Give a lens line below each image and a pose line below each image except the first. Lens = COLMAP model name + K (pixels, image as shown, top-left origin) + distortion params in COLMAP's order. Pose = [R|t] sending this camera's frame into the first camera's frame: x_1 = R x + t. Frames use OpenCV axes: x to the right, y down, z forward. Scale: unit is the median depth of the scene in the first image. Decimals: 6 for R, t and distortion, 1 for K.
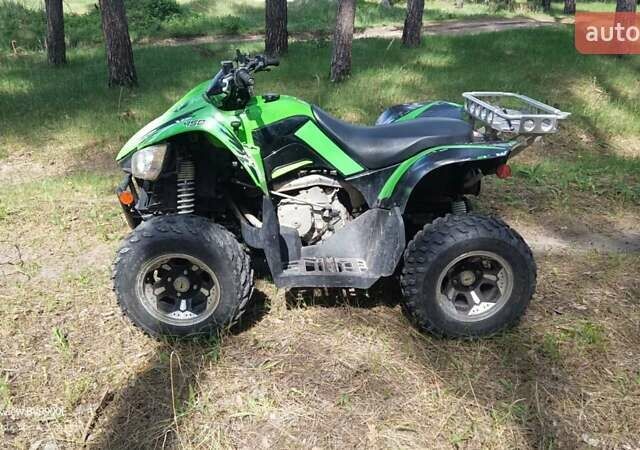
lens RADIAL K [[585.7, 0, 320.0], [0, 585.7, 225.0], [0, 0, 1]] dist [0.153269, -0.220457]
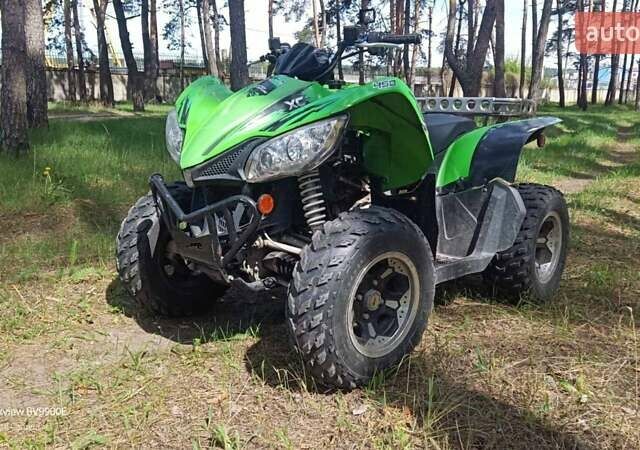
lens RADIAL K [[585.7, 0, 320.0], [0, 585.7, 225.0], [0, 0, 1]] dist [0.153269, -0.220457]
pose [[0.730127, -0.129903, 0.670850, -0.738737], [0.243019, 0.966940, -0.077255, 0.046620], [-0.638636, 0.219435, 0.737558, 0.442410]]
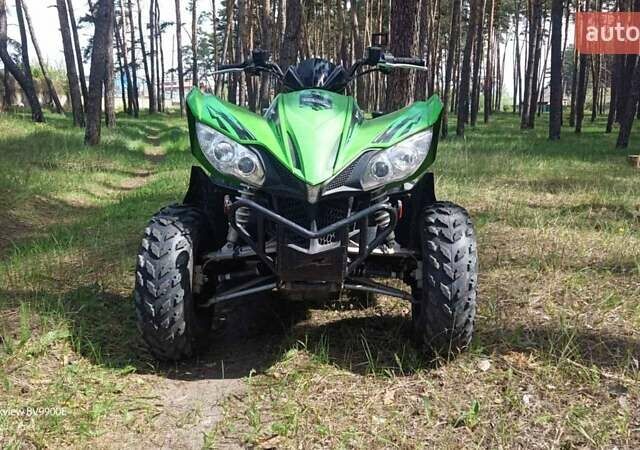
lens RADIAL K [[585.7, 0, 320.0], [0, 585.7, 225.0], [0, 0, 1]] dist [0.153269, -0.220457]
pose [[0.065857, -0.183353, 0.980839, -1.068972], [0.362574, 0.920182, 0.147670, -0.174784], [-0.929625, 0.345901, 0.127080, 0.991188]]
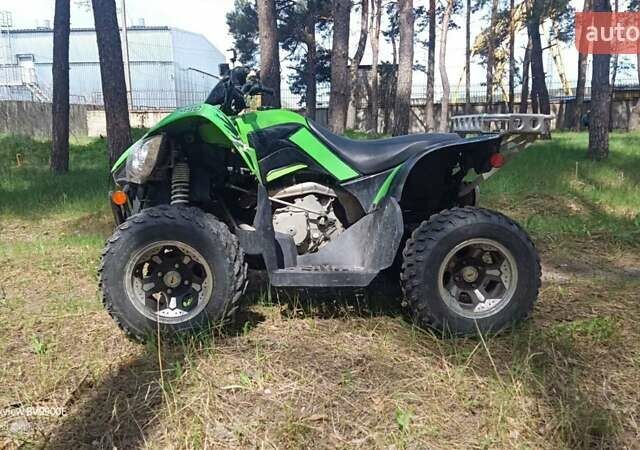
lens RADIAL K [[585.7, 0, 320.0], [0, 585.7, 225.0], [0, 0, 1]] dist [0.153269, -0.220457]
pose [[0.999781, -0.017896, 0.010862, -0.003779], [0.019888, 0.973958, -0.225854, 0.224479], [-0.006537, 0.226021, 0.974101, 0.044801]]
